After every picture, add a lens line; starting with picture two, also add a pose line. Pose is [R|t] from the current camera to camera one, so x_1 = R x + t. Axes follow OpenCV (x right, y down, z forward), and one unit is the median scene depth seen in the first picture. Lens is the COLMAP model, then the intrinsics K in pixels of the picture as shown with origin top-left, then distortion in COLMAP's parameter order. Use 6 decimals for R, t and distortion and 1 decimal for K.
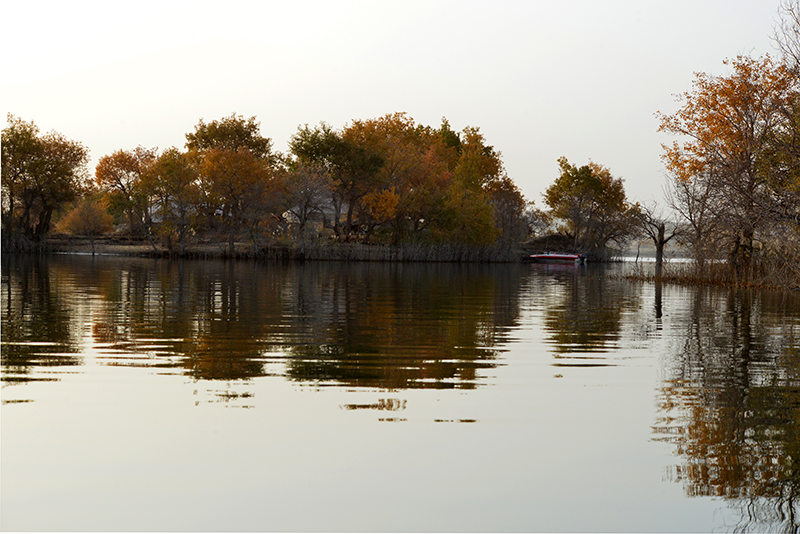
lens RADIAL K [[1866.5, 0, 399.4], [0, 1866.5, 267.0], [0, 0, 1]] dist [-0.269829, 0.000000]
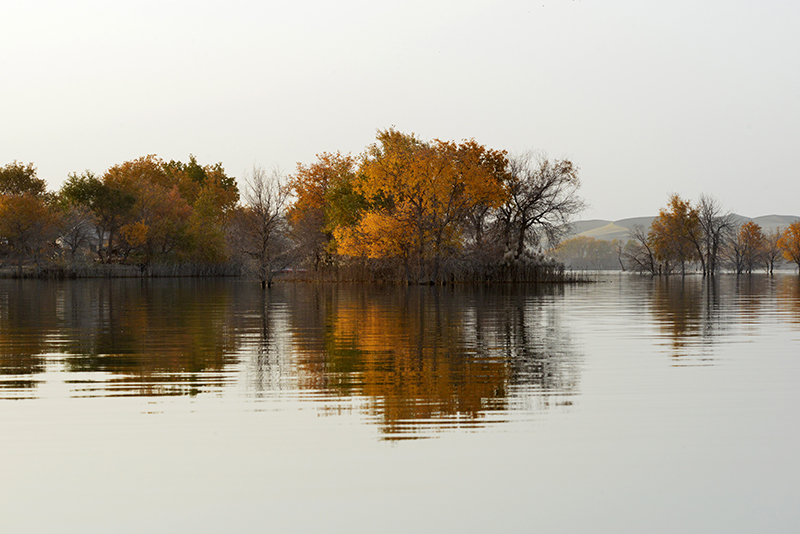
lens RADIAL K [[2401.0, 0, 400.4], [0, 2401.0, 267.6], [0, 0, 1]] dist [-0.081732, 0.000000]
pose [[0.996061, -0.023764, 0.085426, 0.030306], [0.024430, 0.999679, -0.006762, 0.005792], [-0.085238, 0.008823, 0.996322, -0.649072]]
